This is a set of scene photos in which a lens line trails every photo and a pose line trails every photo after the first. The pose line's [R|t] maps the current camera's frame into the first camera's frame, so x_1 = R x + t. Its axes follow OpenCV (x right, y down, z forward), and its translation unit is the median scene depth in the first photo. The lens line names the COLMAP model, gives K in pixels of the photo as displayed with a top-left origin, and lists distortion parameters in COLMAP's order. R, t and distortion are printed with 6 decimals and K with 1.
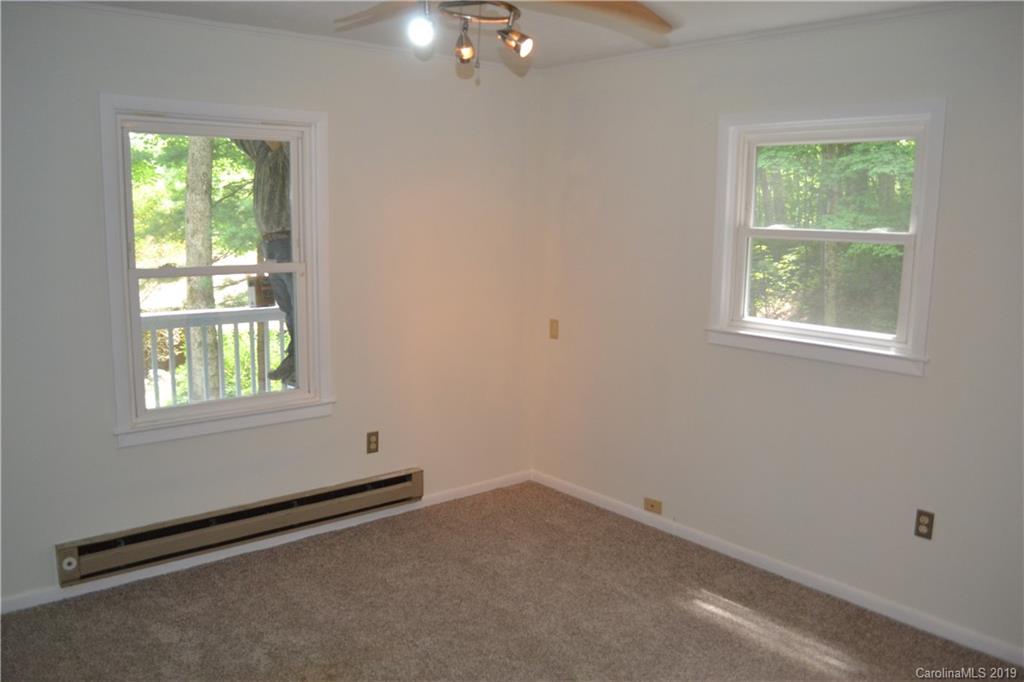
lens RADIAL K [[812.5, 0, 496.9], [0, 812.5, 342.4], [0, 0, 1]] dist [-0.091038, 0.019370]
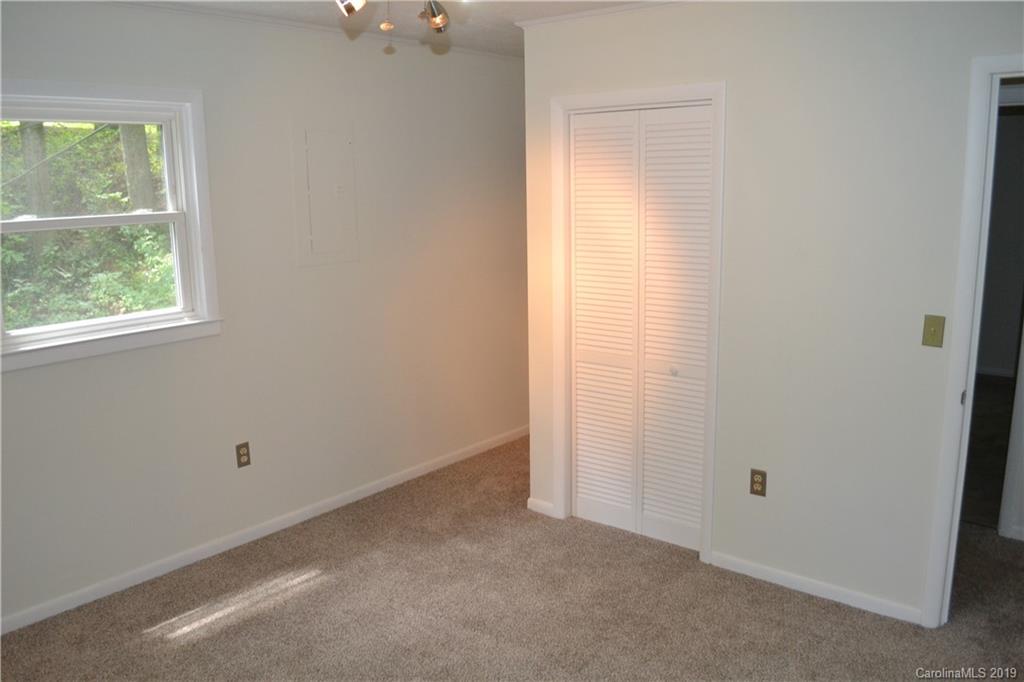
lens RADIAL K [[812.5, 0, 496.9], [0, 812.5, 342.4], [0, 0, 1]] dist [-0.091038, 0.019370]
pose [[-0.170507, -0.197127, 0.965437, -0.635337], [0.178317, 0.957434, 0.226986, -0.132823], [-0.969087, 0.210857, -0.128098, 0.731516]]
